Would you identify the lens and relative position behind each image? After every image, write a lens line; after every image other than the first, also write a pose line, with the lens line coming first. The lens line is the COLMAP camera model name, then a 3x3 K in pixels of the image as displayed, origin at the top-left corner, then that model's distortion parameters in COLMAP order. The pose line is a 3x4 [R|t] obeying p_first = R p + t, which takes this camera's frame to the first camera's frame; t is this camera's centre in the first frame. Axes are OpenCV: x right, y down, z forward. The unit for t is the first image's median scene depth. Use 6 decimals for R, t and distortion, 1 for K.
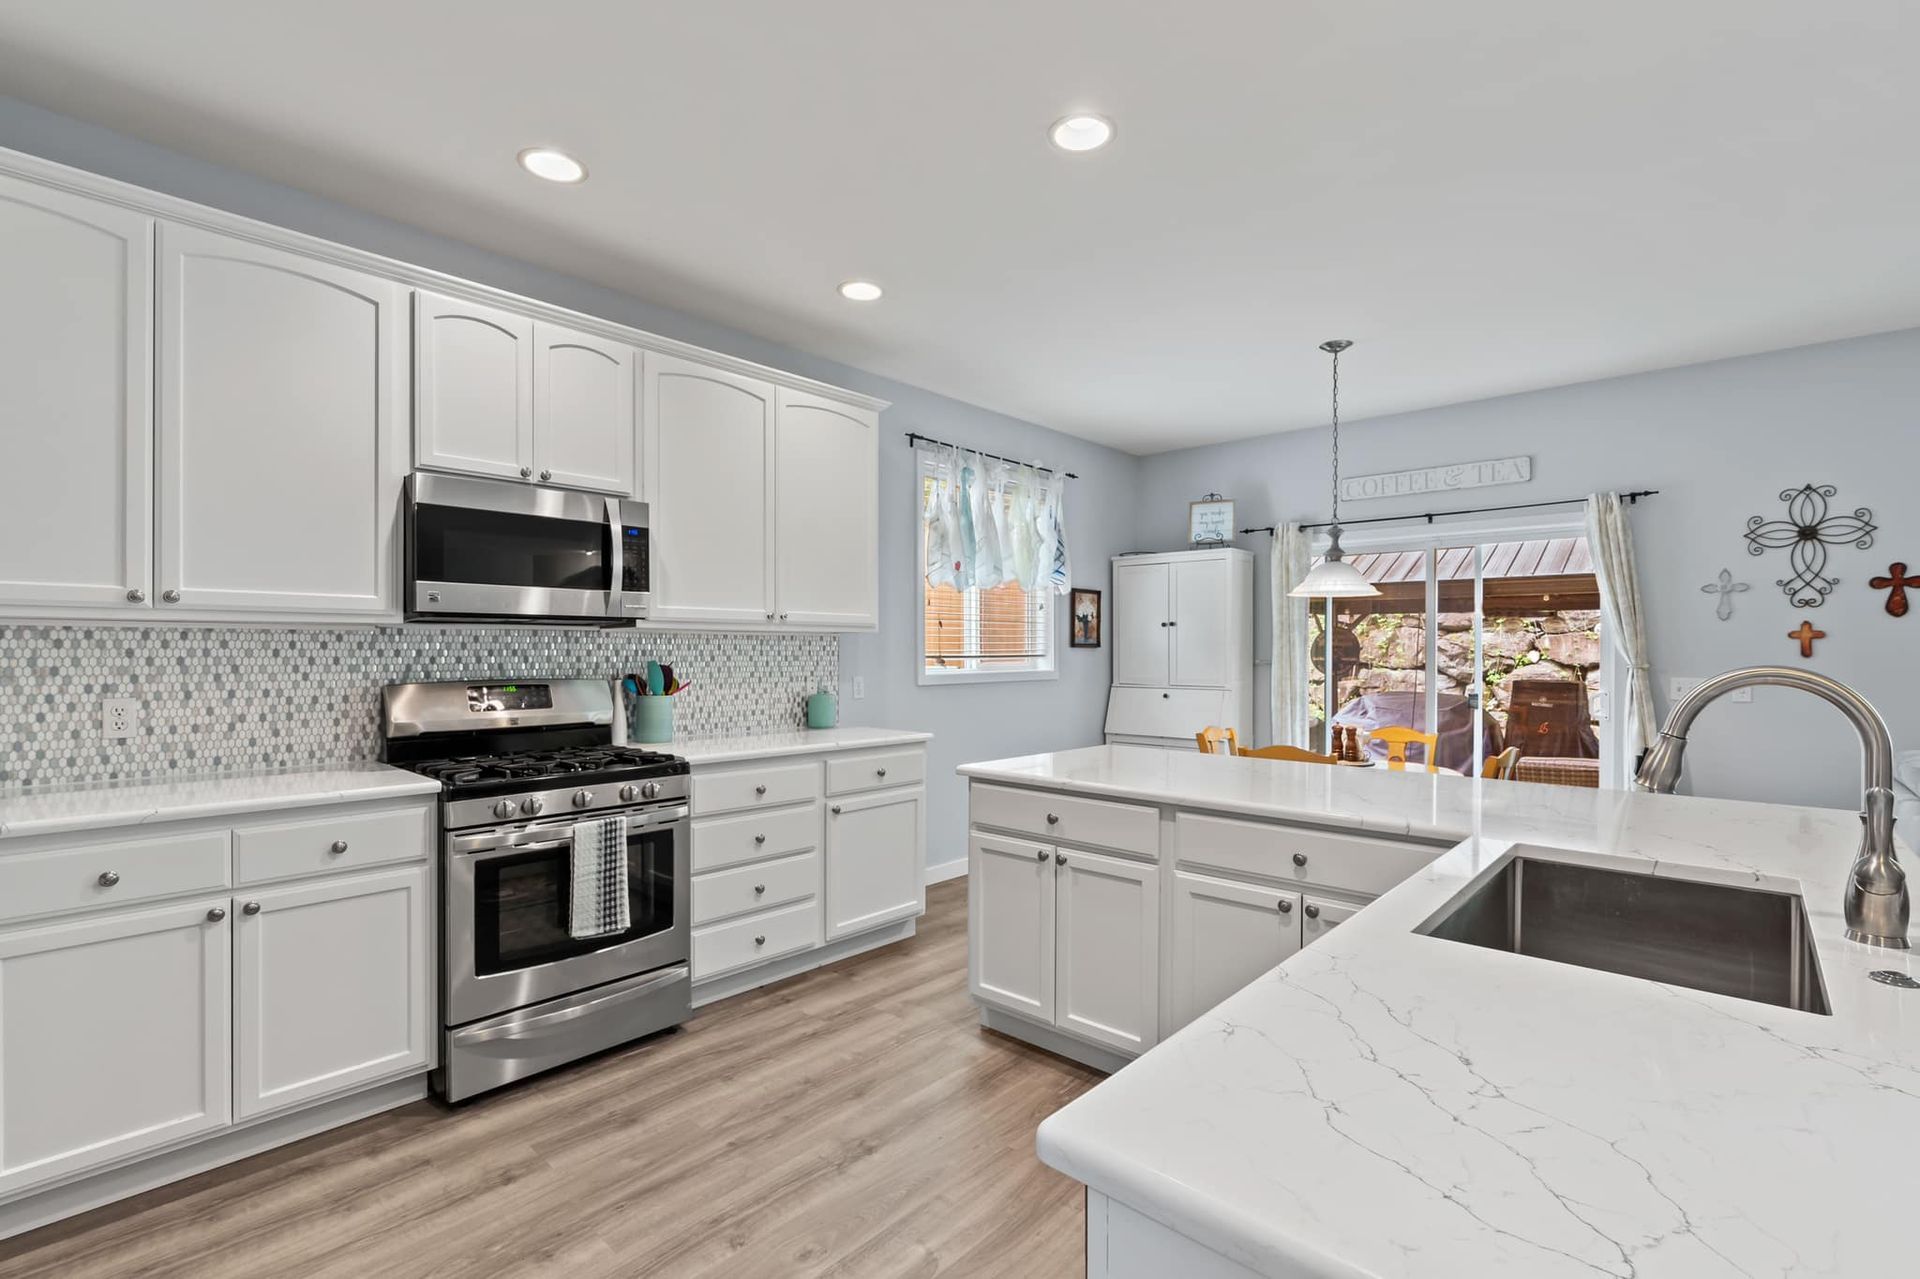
lens RADIAL K [[873.9, 0, 960.0], [0, 873.9, 639.5], [0, 0, 1]] dist [-0.001093, -0.000064]
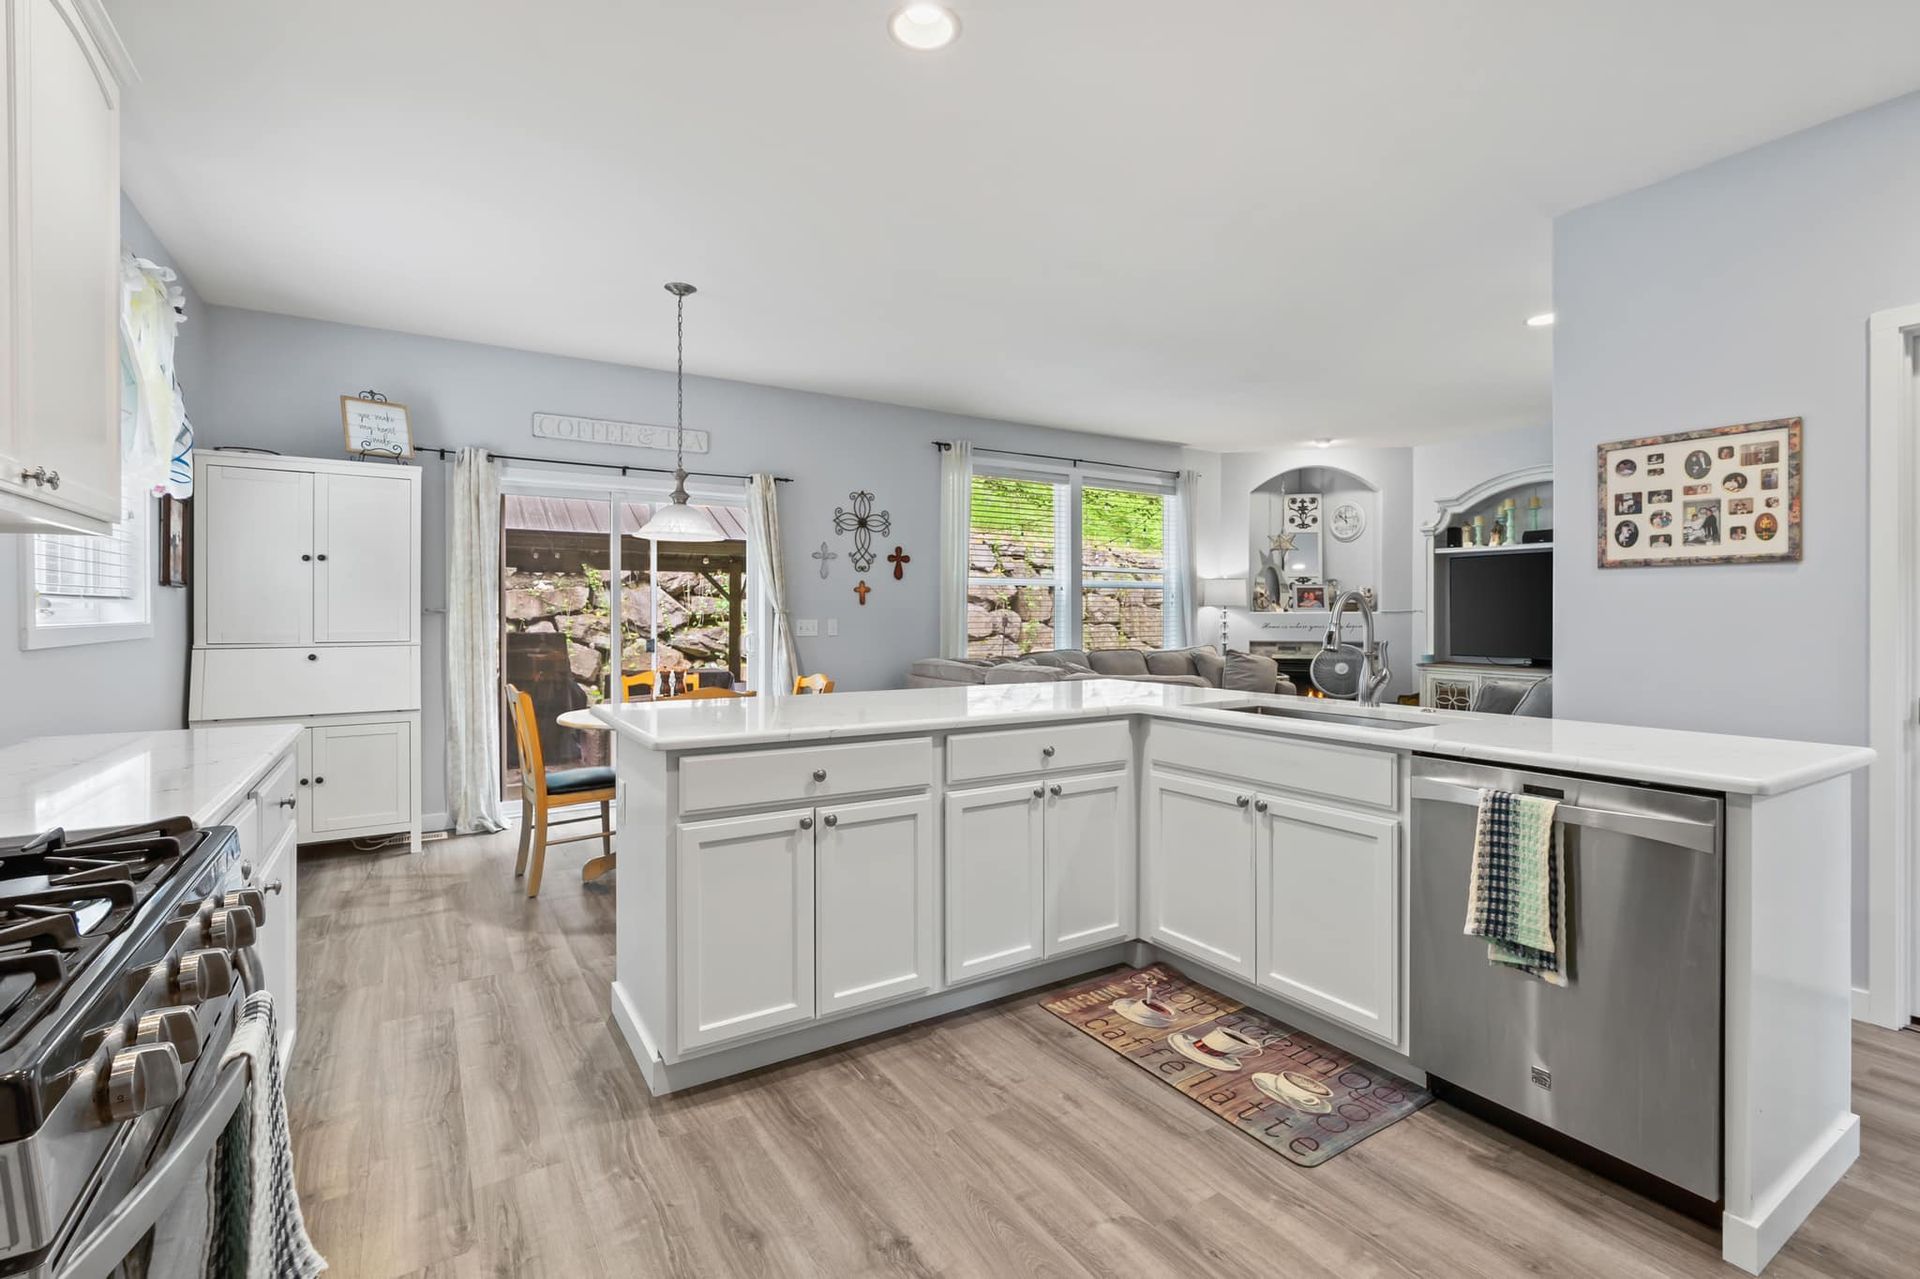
lens RADIAL K [[871.5, 0, 961.5], [0, 871.5, 617.2], [0, 0, 1]] dist [-0.003666, -0.000203]
pose [[0.267735, -0.008684, 0.963453, -0.441594], [-0.015083, 0.999799, 0.013203, 0.019620], [-0.963374, -0.018067, 0.267550, 0.415942]]
